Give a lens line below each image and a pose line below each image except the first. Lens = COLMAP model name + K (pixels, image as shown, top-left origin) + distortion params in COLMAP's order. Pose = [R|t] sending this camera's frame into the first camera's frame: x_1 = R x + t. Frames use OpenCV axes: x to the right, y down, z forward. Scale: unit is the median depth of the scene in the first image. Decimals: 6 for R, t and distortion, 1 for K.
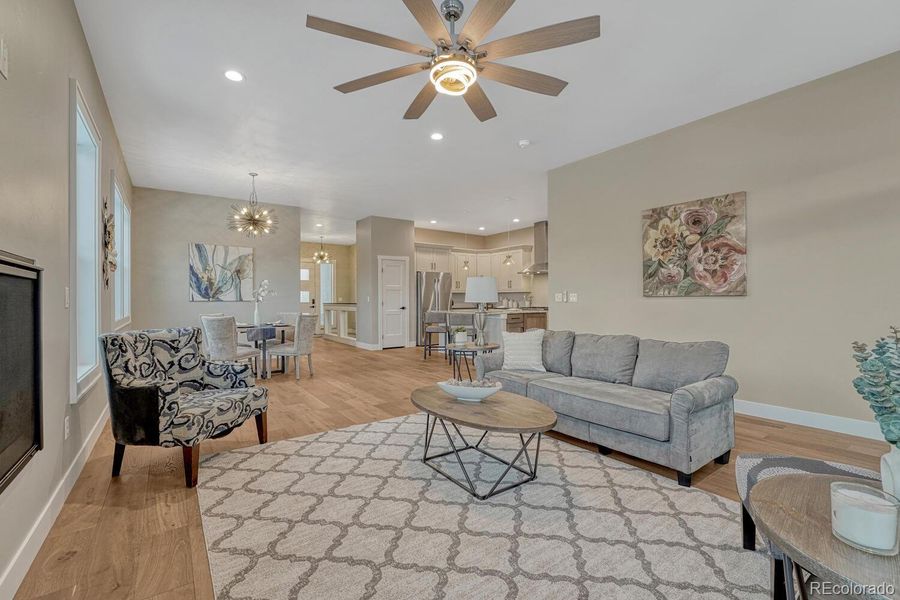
lens RADIAL K [[392.9, 0, 449.2], [0, 392.9, 299.7], [0, 0, 1]] dist [-0.006633, -0.000865]
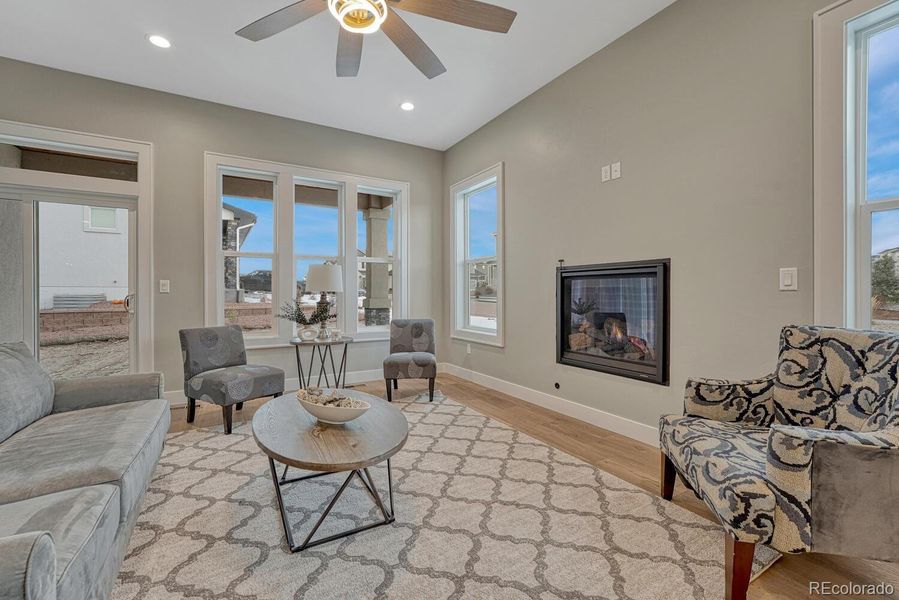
lens RADIAL K [[379.8, 0, 449.1], [0, 379.8, 297.0], [0, 0, 1]] dist [-0.014757, 0.003415]
pose [[-0.995759, 0.007270, 0.091708, -0.089051], [0.008000, 0.999939, 0.007603, 0.007902], [-0.091647, 0.008304, -0.995757, 0.637967]]
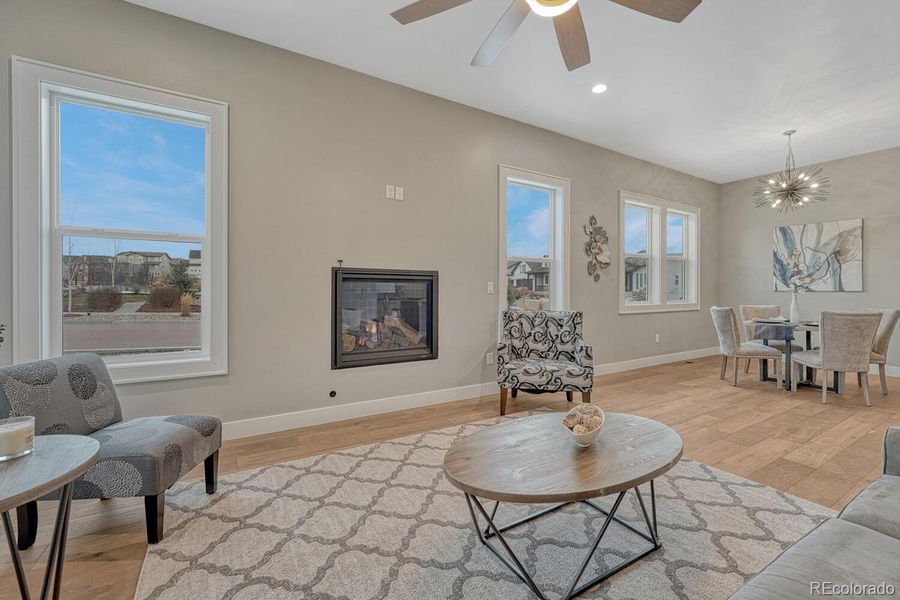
lens RADIAL K [[380.2, 0, 455.1], [0, 380.2, 293.5], [0, 0, 1]] dist [-0.014757, 0.003415]
pose [[-0.070027, 0.011579, -0.997478, 0.265758], [-0.001735, 0.999930, 0.011729, 0.000389], [0.997544, 0.002552, -0.070002, 0.314195]]
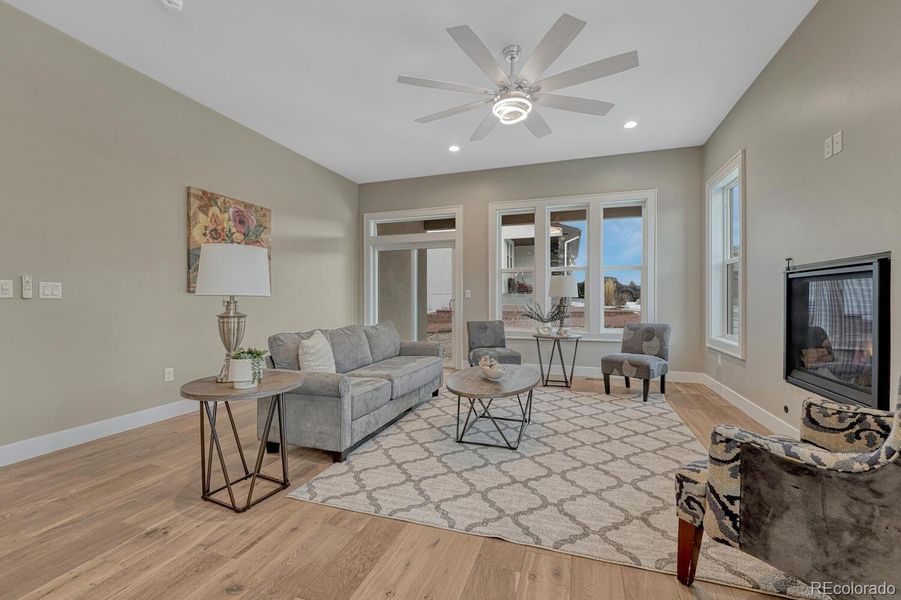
lens RADIAL K [[380.6, 0, 454.2], [0, 380.6, 300.9], [0, 0, 1]] dist [-0.014757, 0.003415]
pose [[-0.586485, 0.003577, 0.809952, -0.303514], [0.005329, 0.999986, -0.000558, 0.009084], [-0.809943, 0.003989, -0.586495, 0.665698]]
